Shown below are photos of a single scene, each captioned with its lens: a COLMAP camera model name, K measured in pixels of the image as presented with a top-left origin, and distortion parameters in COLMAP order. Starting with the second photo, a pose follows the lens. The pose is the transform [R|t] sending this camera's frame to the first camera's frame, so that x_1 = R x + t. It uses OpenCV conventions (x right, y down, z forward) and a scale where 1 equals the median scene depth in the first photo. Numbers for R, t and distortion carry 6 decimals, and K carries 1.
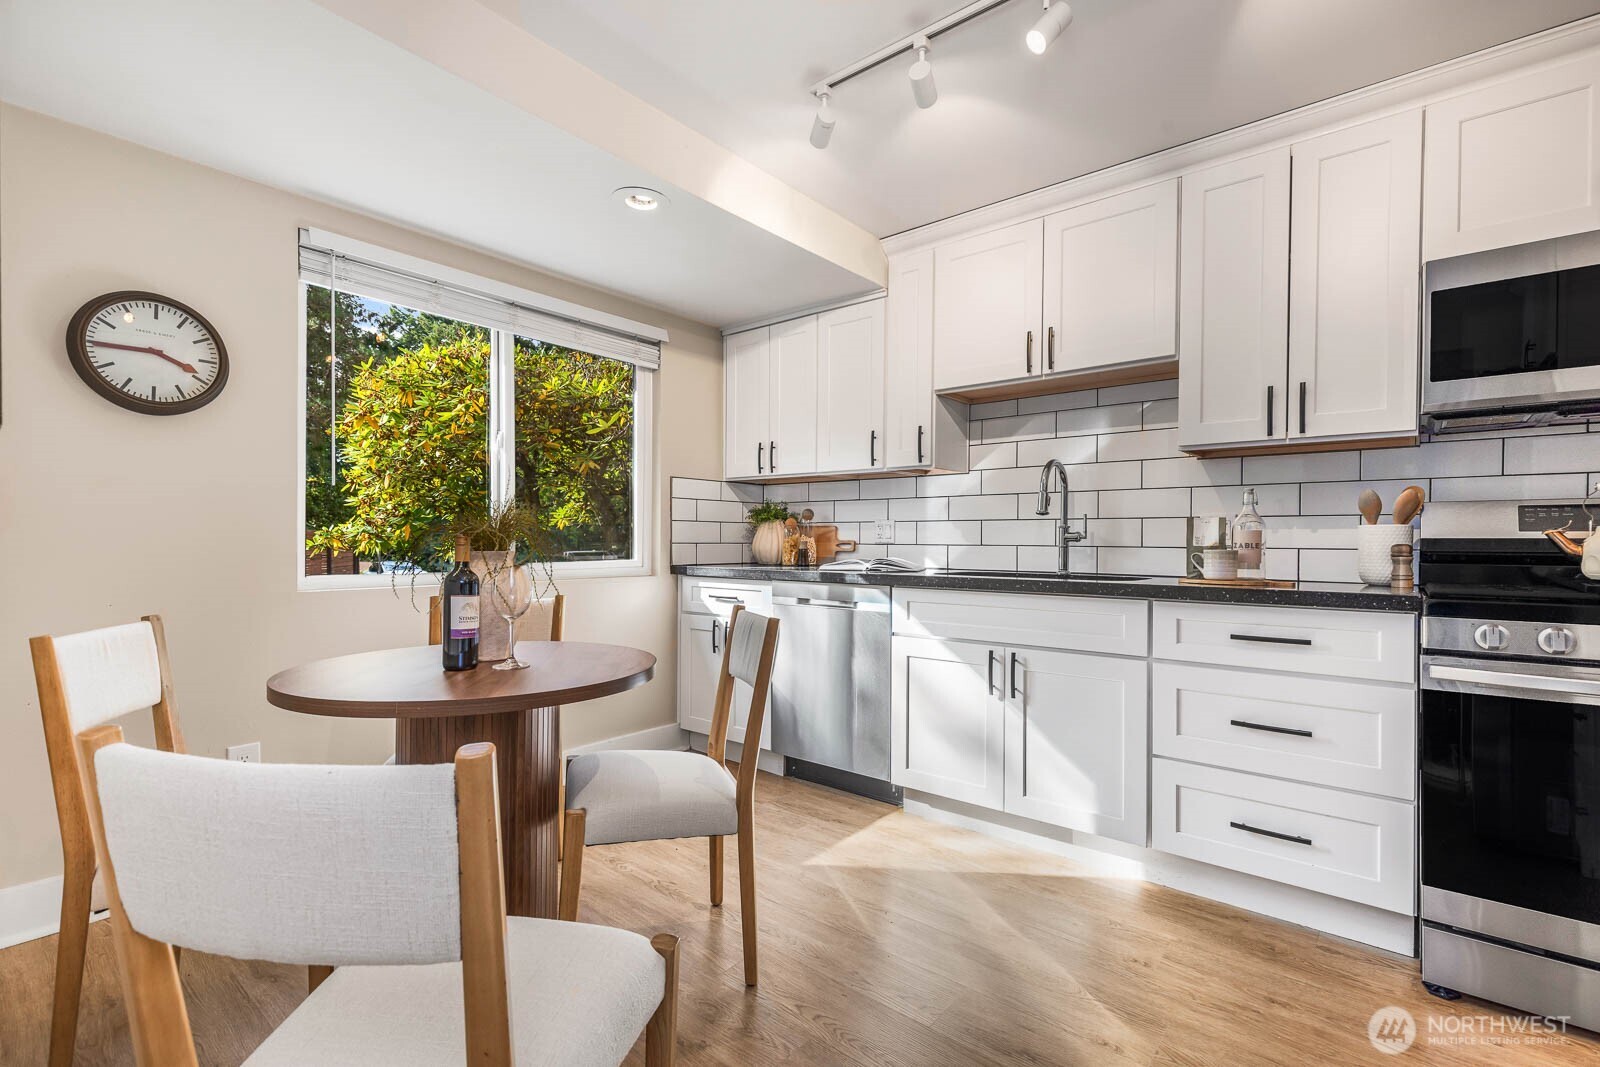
lens RADIAL K [[728.9, 0, 801.2], [0, 728.9, 543.4], [0, 0, 1]] dist [0.003692, -0.000084]
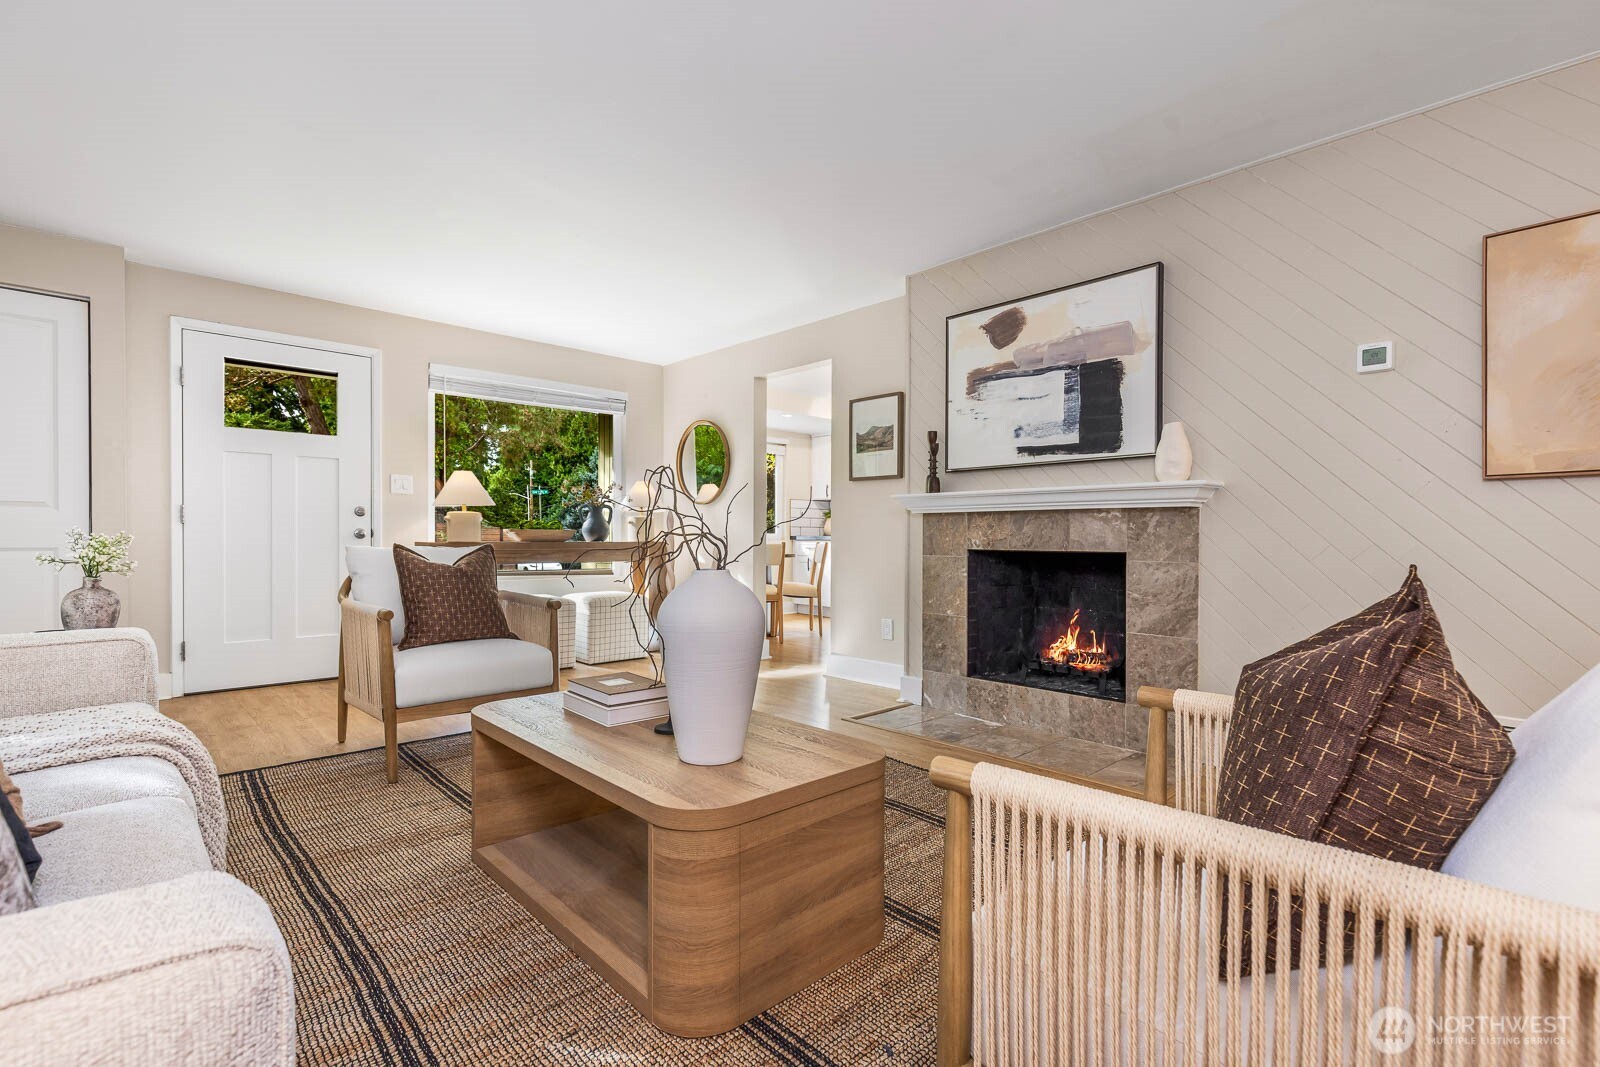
lens RADIAL K [[728.9, 0, 795.5], [0, 728.9, 540.0], [0, 0, 1]] dist [0.003692, -0.000084]
pose [[0.992815, 0.000087, -0.119655, 0.155555], [-0.000639, 0.999989, -0.004571, 0.066908], [0.119654, 0.004615, 0.992805, -1.701421]]
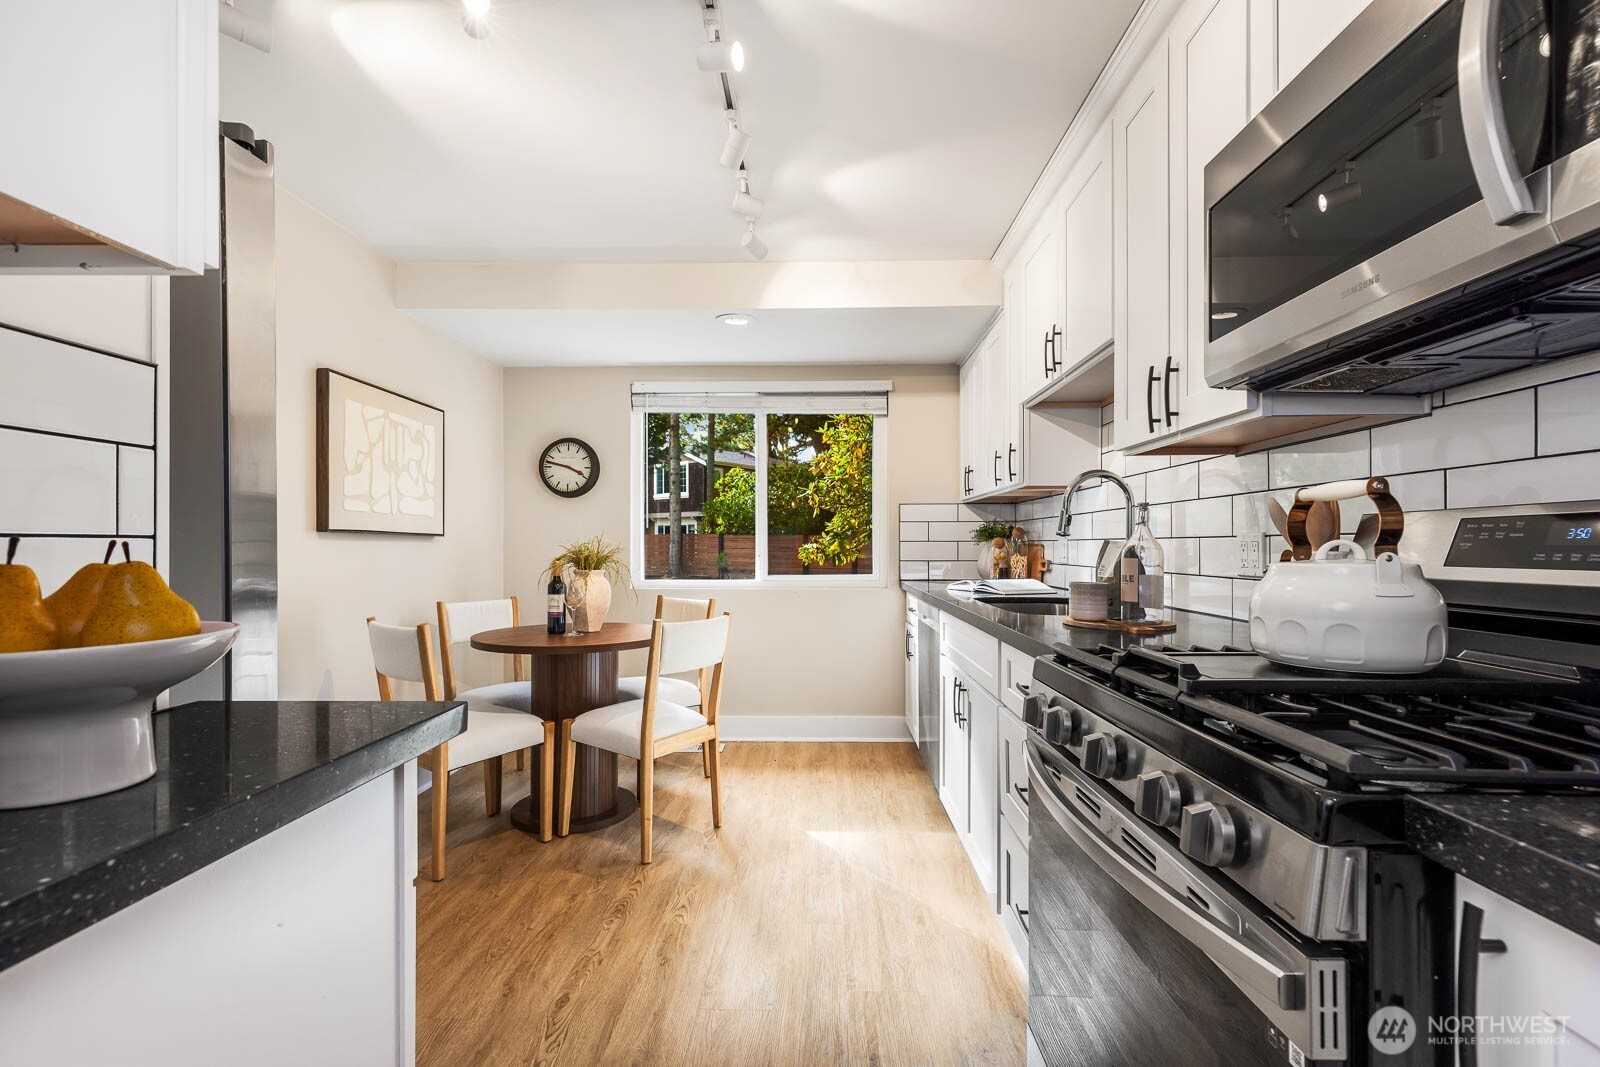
lens RADIAL K [[728.9, 0, 794.9], [0, 728.9, 541.3], [0, 0, 1]] dist [0.003692, -0.000084]
pose [[0.613200, -0.011033, -0.789851, 0.775270], [0.003629, 0.999931, -0.011150, -0.023140], [0.789920, 0.003970, 0.613198, 0.187317]]
